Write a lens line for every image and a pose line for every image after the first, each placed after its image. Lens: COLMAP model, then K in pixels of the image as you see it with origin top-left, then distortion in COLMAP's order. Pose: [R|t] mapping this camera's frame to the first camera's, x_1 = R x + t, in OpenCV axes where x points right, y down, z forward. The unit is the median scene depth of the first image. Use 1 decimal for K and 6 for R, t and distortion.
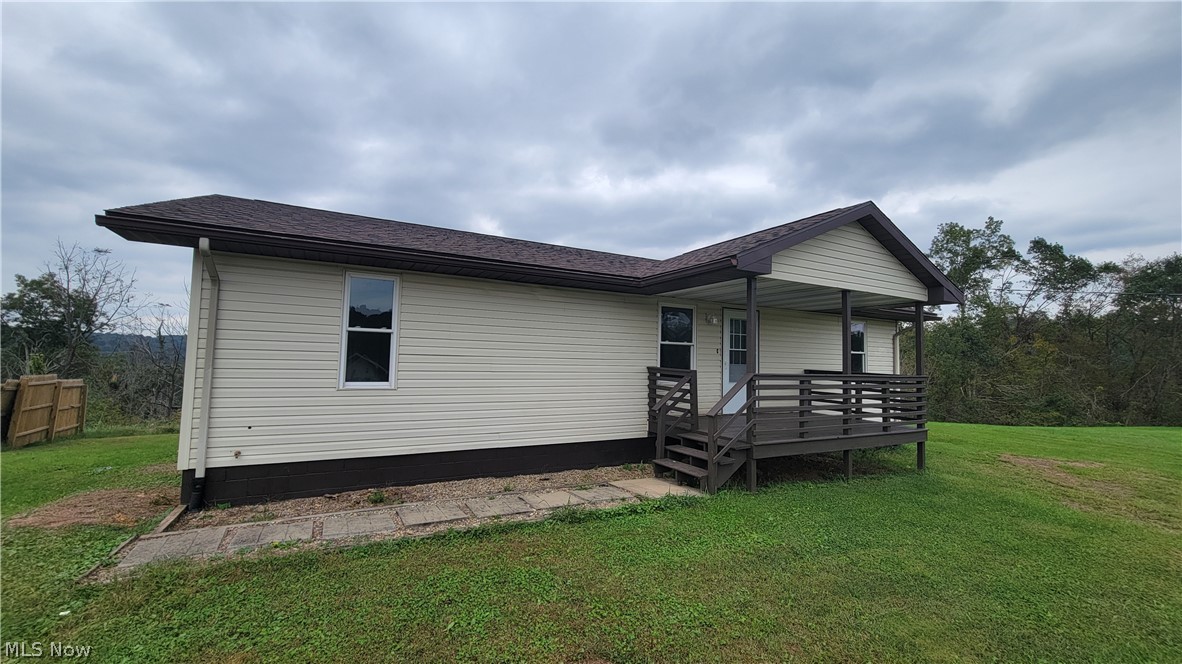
lens RADIAL K [[486.7, 0, 625.0], [0, 486.7, 344.7], [0, 0, 1]] dist [-0.013714, 0.002114]
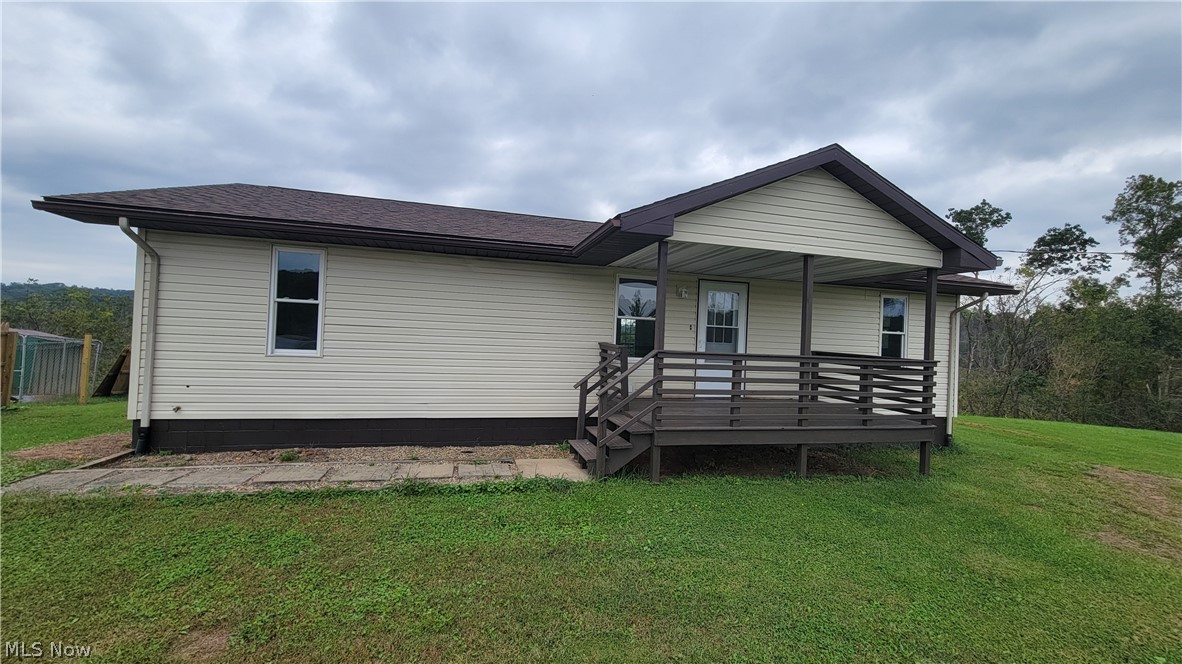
lens RADIAL K [[486.7, 0, 625.8], [0, 486.7, 328.6], [0, 0, 1]] dist [-0.013714, 0.002114]
pose [[0.971932, 0.009319, -0.235079, 0.402837], [-0.009293, 0.999956, 0.001217, 0.021659], [0.235080, 0.001002, 0.971975, 0.119739]]
